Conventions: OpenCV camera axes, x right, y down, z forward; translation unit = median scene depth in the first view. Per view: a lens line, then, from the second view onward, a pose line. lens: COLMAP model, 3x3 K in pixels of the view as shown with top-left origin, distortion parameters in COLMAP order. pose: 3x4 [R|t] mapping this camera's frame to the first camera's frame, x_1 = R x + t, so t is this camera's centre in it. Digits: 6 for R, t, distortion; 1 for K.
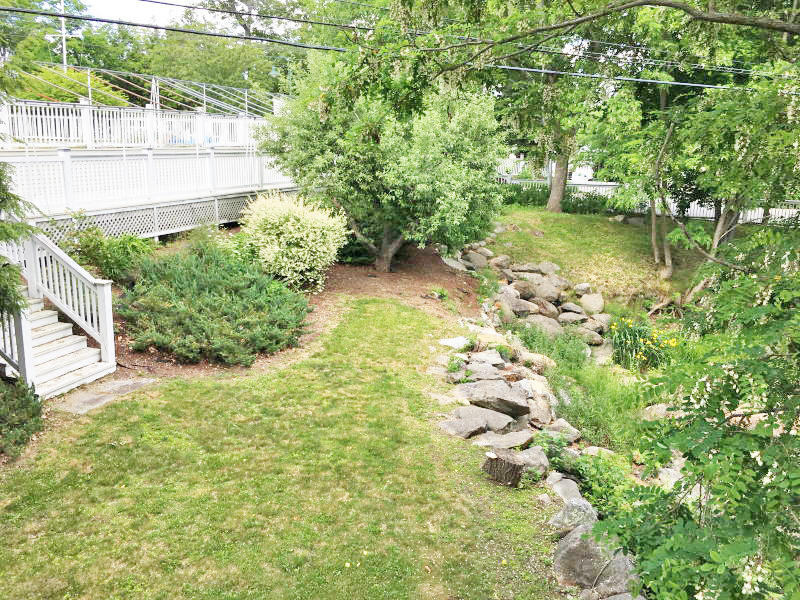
lens RADIAL K [[678.6, 0, 400.0], [0, 678.6, 300.0], [0, 0, 1]] dist [0.064843, -0.112482]
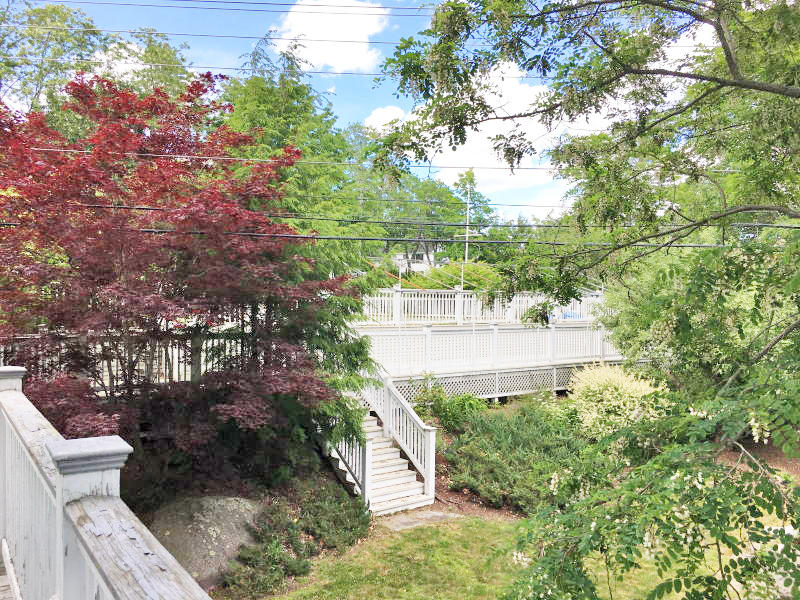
lens RADIAL K [[678.6, 0, 400.0], [0, 678.6, 300.0], [0, 0, 1]] dist [0.064843, -0.112482]
pose [[0.839386, -0.024393, -0.542988, 0.195900], [-0.111194, 0.970158, -0.215473, 0.019305], [0.532041, 0.241242, 0.811625, -0.102812]]
